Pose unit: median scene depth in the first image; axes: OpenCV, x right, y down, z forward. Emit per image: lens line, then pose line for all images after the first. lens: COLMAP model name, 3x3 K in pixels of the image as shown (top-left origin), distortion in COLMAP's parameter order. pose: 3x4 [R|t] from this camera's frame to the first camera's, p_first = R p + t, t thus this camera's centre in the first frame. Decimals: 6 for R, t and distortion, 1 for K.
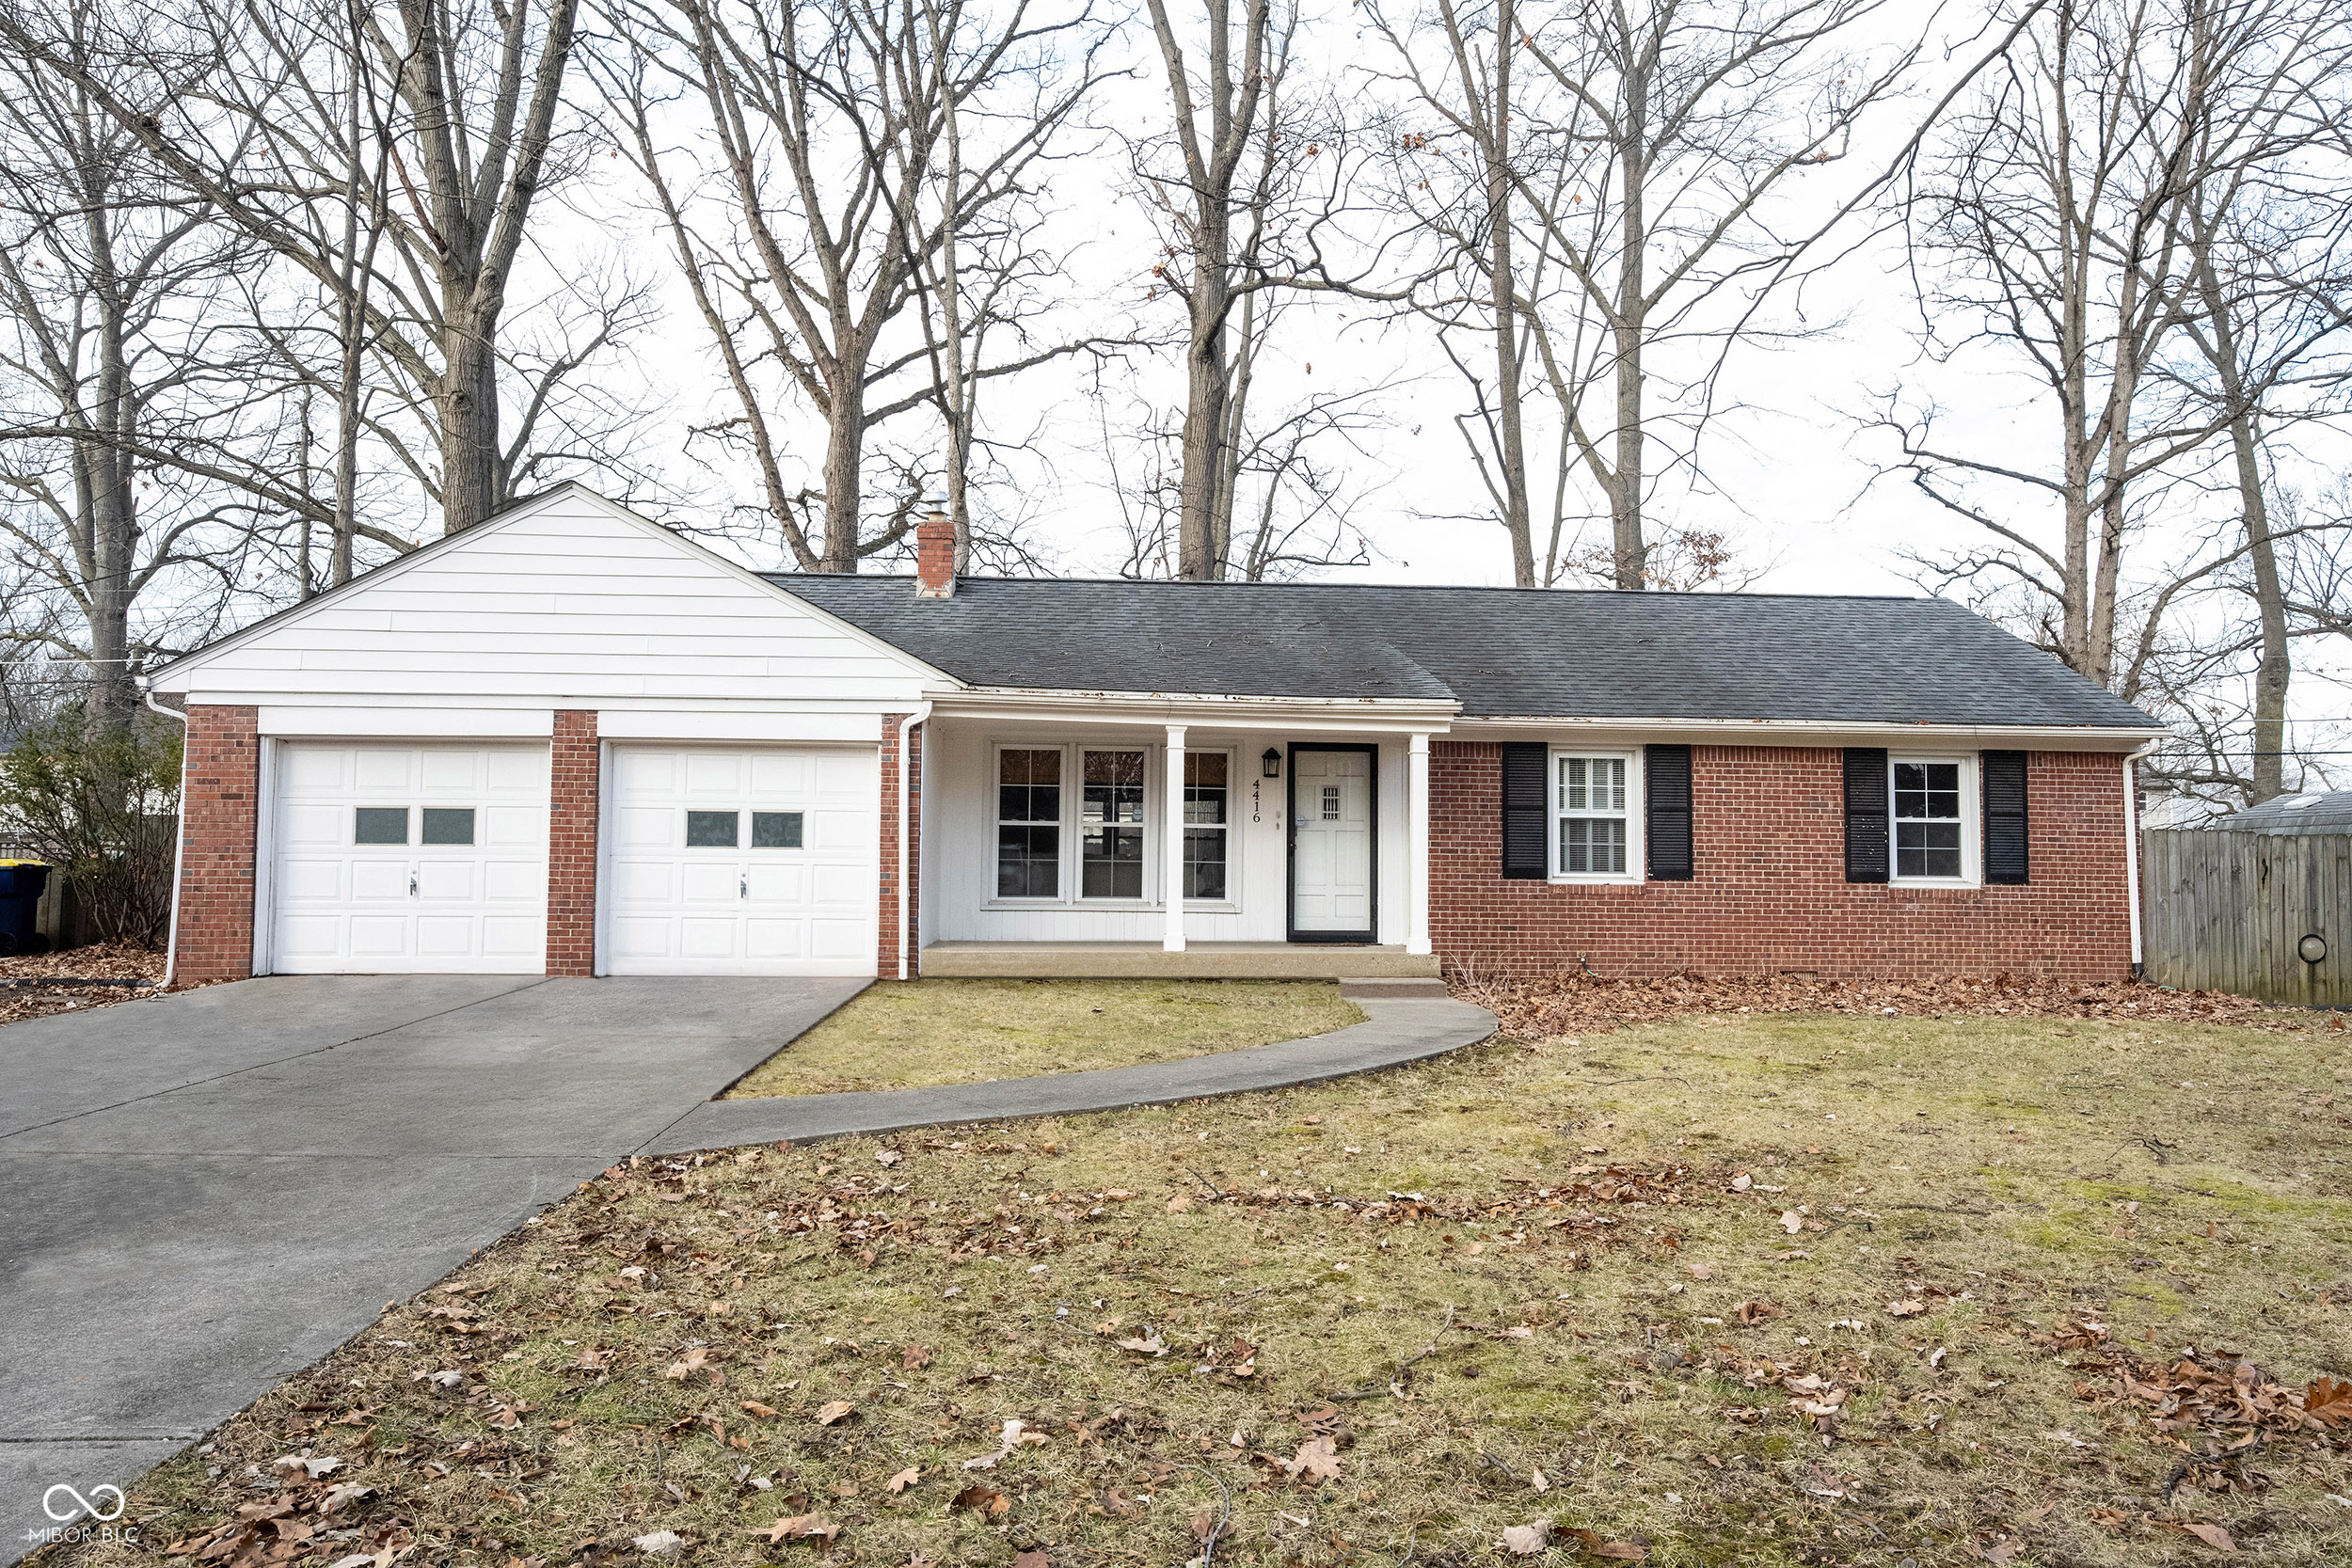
lens RADIAL K [[1555.9, 0, 1176.0], [0, 1555.9, 784.0], [0, 0, 1]] dist [-0.000500, -0.000039]
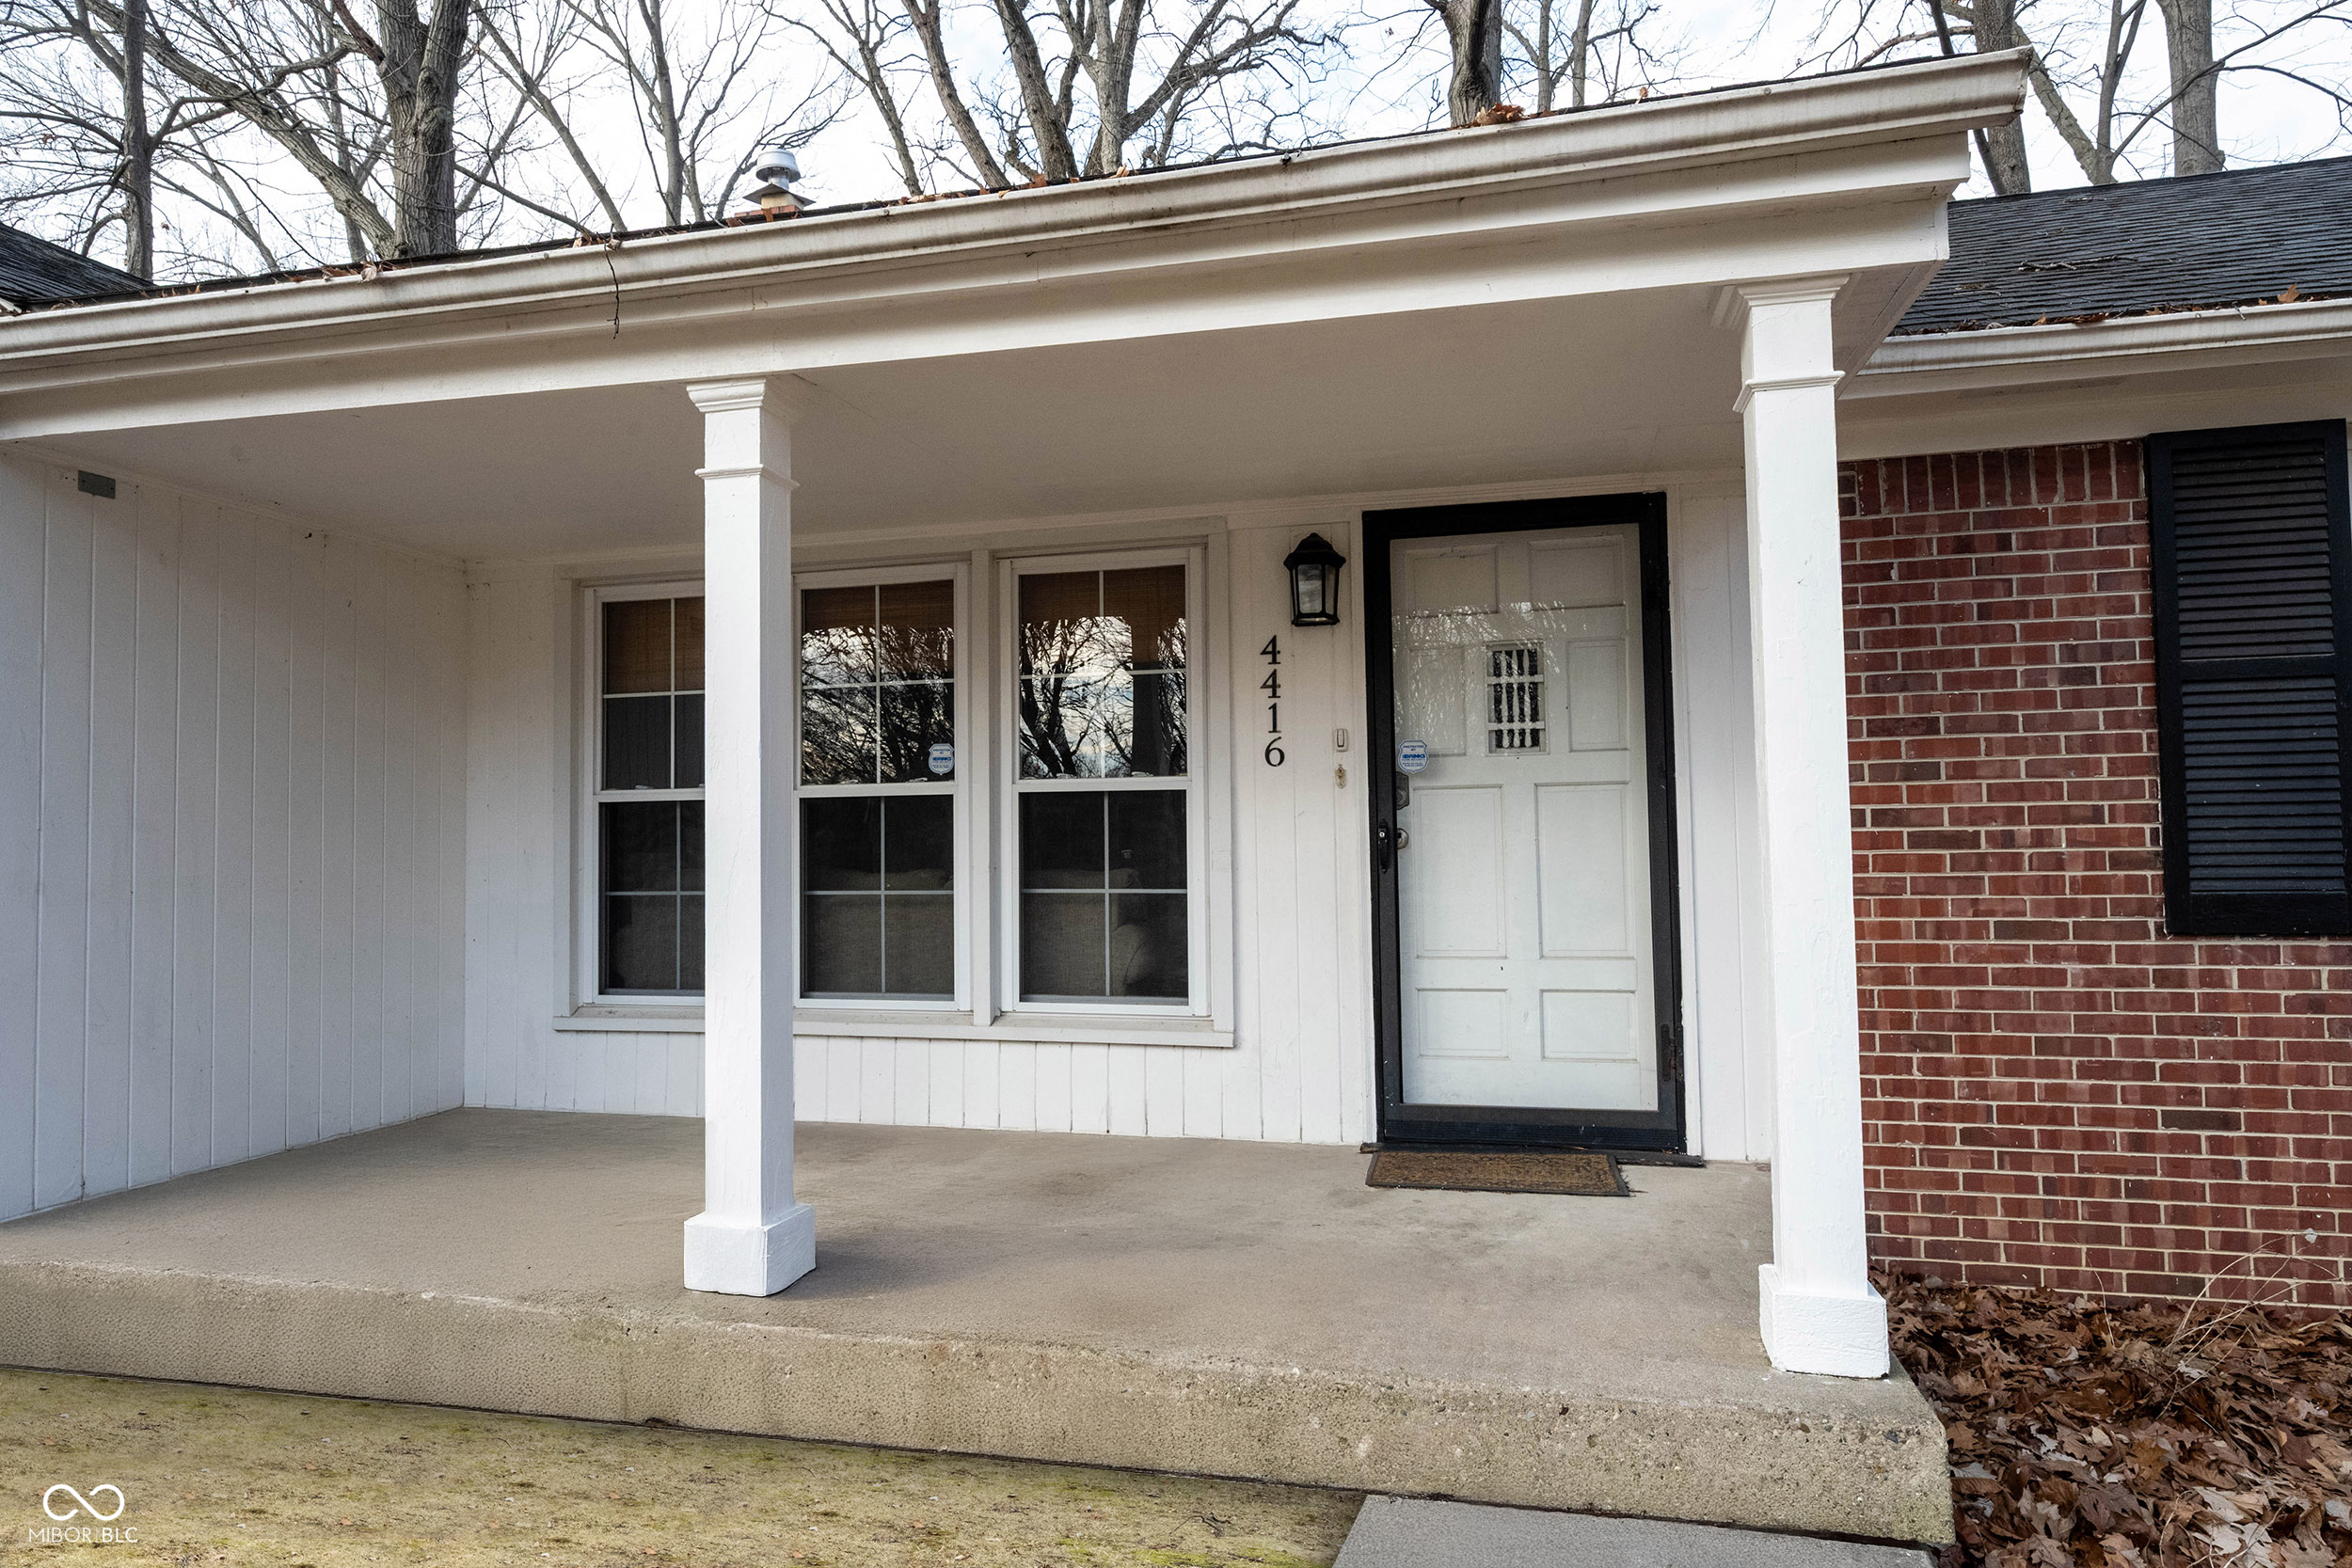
lens RADIAL K [[1348.9, 0, 1176.0], [0, 1348.9, 784.0], [0, 0, 1]] dist [0.002116, -0.000022]
pose [[0.953958, -0.037787, -0.297550, 0.115289], [0.043642, 0.998962, 0.013054, 0.023404], [0.296748, -0.025439, 0.954617, 0.721930]]
